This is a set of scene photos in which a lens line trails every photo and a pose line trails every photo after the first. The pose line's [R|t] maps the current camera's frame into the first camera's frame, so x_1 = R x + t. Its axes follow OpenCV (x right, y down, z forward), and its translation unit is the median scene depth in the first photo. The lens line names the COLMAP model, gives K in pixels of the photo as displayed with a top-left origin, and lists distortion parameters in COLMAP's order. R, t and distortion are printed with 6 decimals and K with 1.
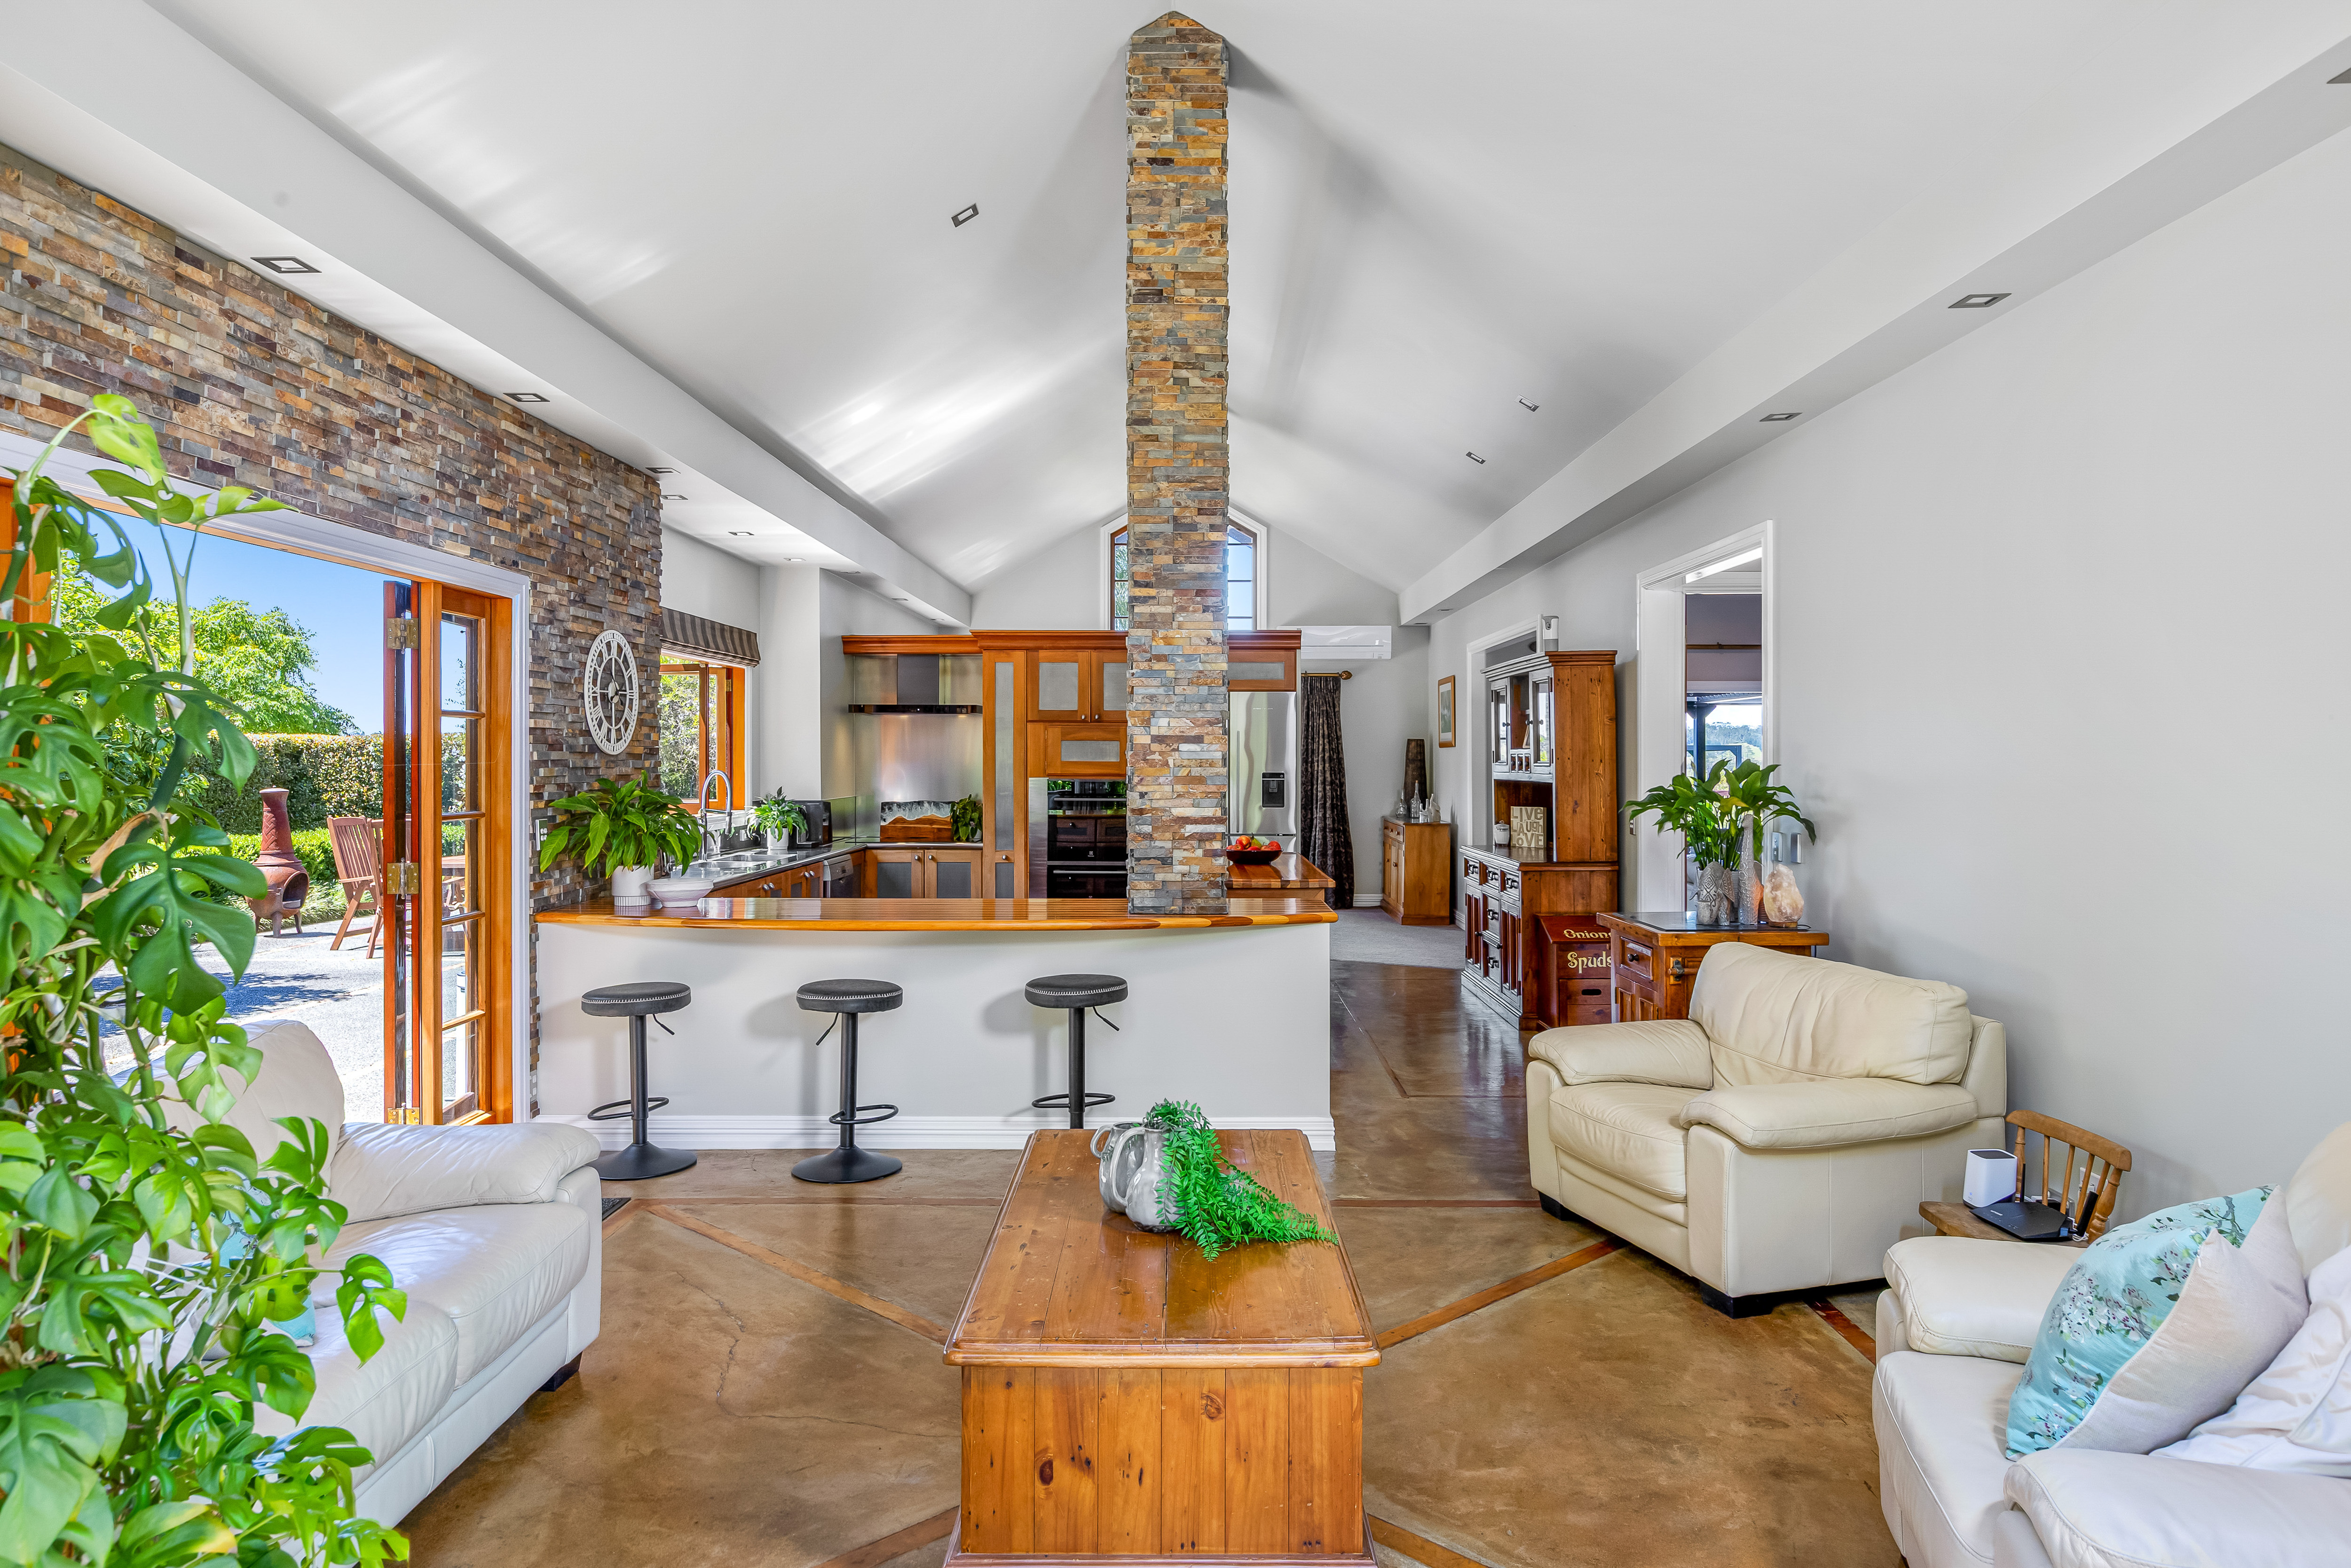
lens RADIAL K [[1511.2, 0, 1175.5], [0, 1511.2, 784.0], [0, 0, 1]] dist [-0.000258, -0.000162]
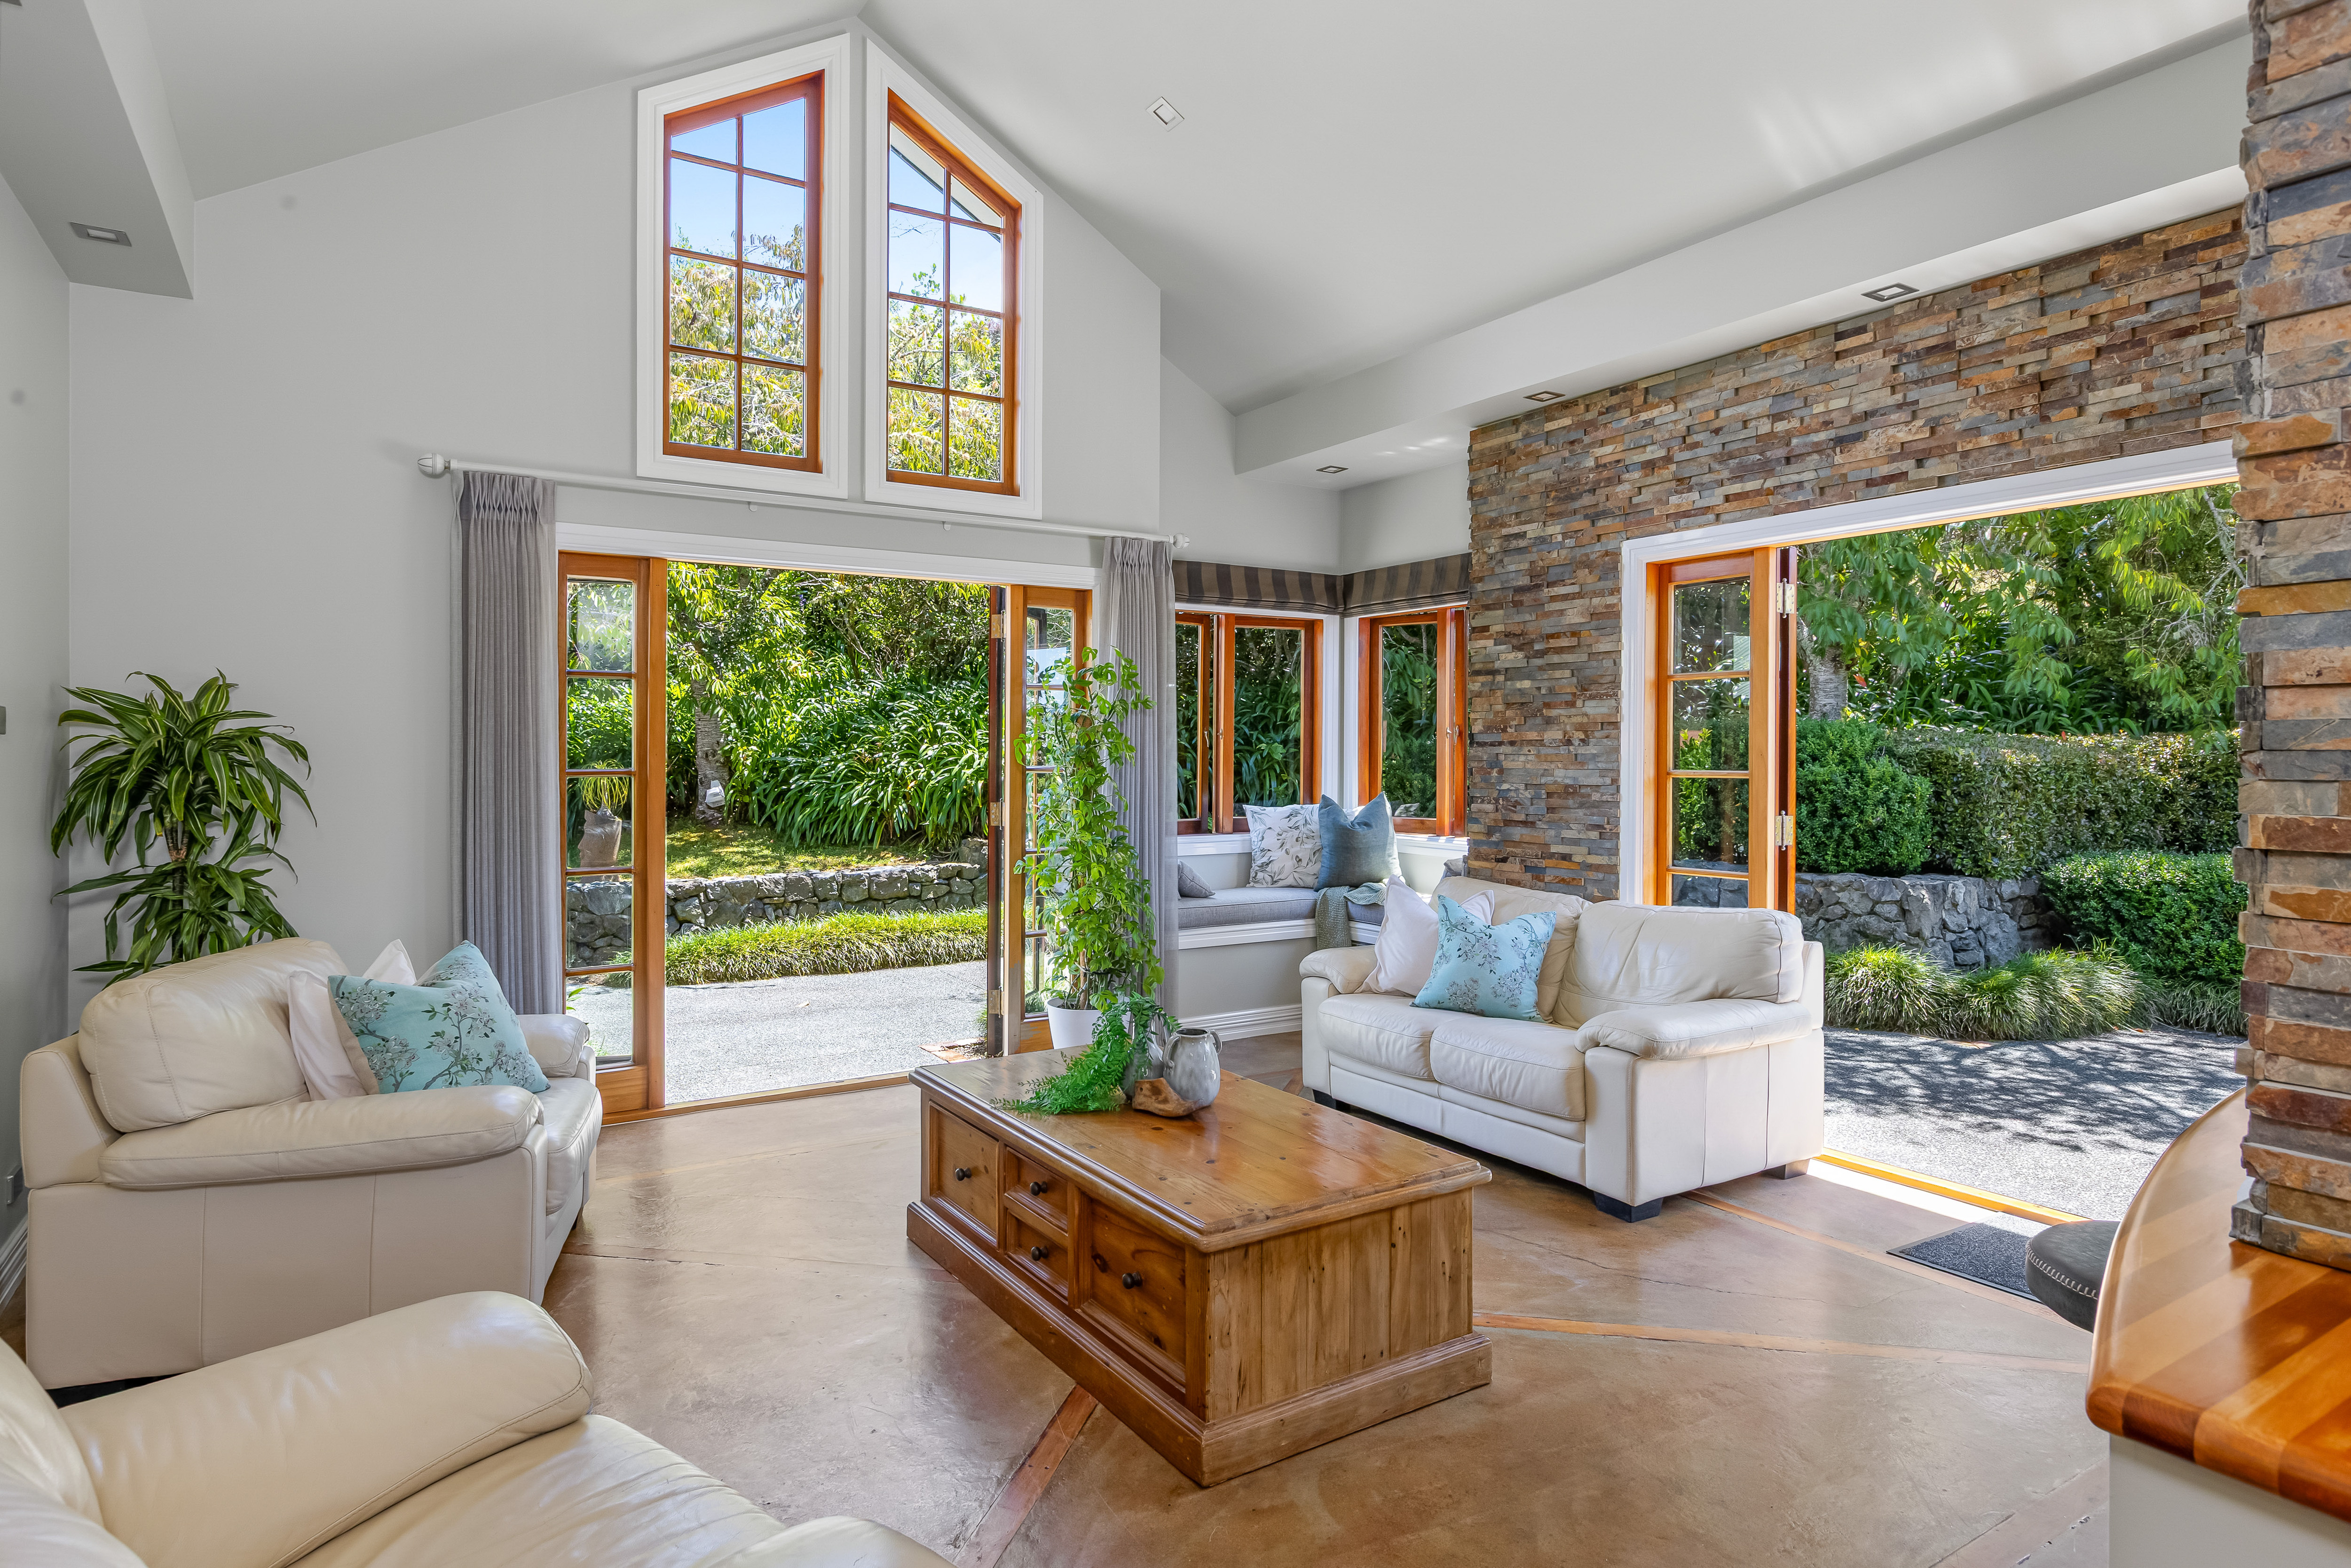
lens RADIAL K [[1297.0, 0, 1175.5], [0, 1297.0, 784.0], [0, 0, 1]] dist [-0.000151, -0.000073]
pose [[-0.838521, 0.008210, -0.544808, 0.448814], [-0.011964, 0.999368, 0.033473, 0.012560], [0.544739, 0.034586, -0.837892, 1.616513]]
